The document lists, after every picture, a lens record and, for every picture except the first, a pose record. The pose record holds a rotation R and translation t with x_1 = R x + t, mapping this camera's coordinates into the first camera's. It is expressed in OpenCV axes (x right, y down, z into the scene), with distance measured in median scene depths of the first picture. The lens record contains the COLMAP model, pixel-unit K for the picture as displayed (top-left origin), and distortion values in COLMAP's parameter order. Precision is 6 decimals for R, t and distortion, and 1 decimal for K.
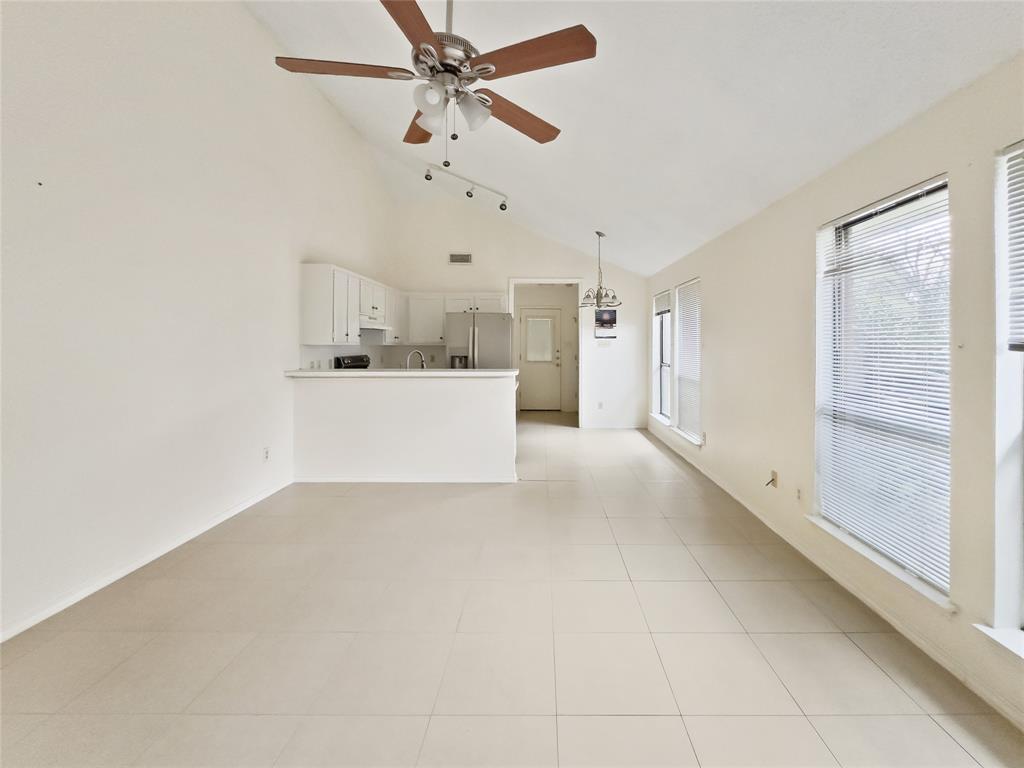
lens RADIAL K [[423.9, 0, 546.4], [0, 423.9, 343.9], [0, 0, 1]] dist [-0.000432, 0.000649]
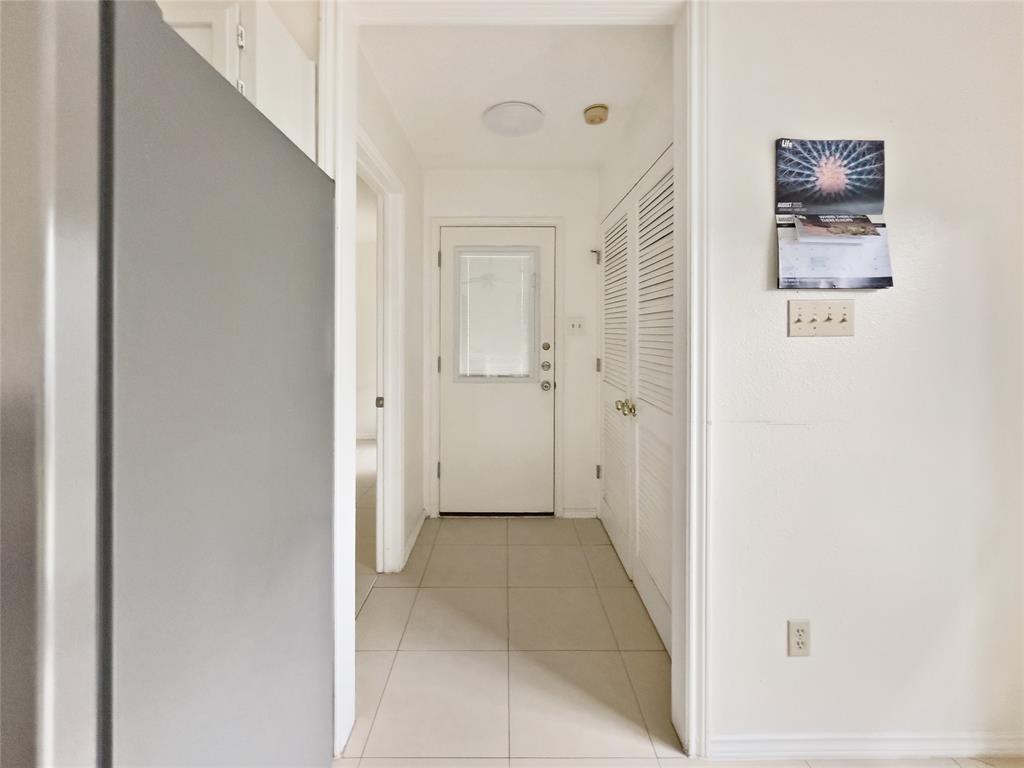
lens RADIAL K [[423.9, 0, 509.4], [0, 423.9, 341.2], [0, 0, 1]] dist [-0.000432, 0.000649]
pose [[0.999982, -0.002704, -0.005360, -0.002997], [0.002824, 0.999743, 0.022502, 0.006571], [0.005297, -0.022516, 0.999732, 0.973598]]
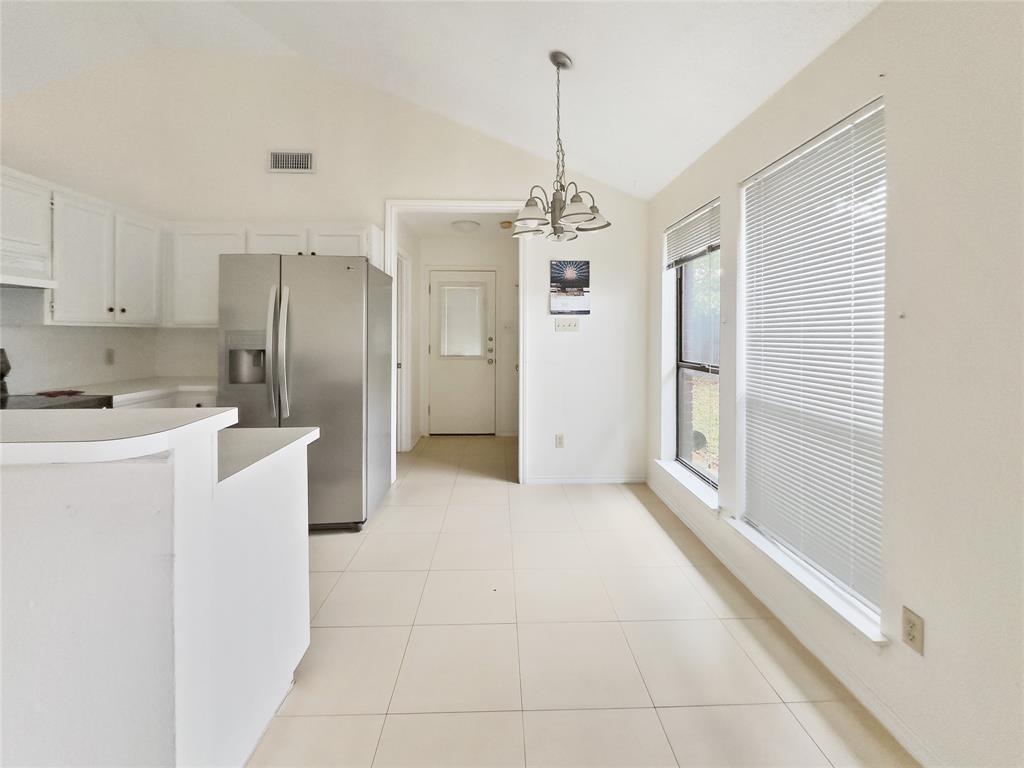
lens RADIAL K [[423.9, 0, 514.6], [0, 423.9, 340.8], [0, 0, 1]] dist [-0.000432, 0.000649]
pose [[0.999684, -0.002792, 0.024965, 0.069656], [0.002316, 0.999815, 0.019091, 0.011241], [-0.025014, -0.019027, 0.999506, 0.569498]]
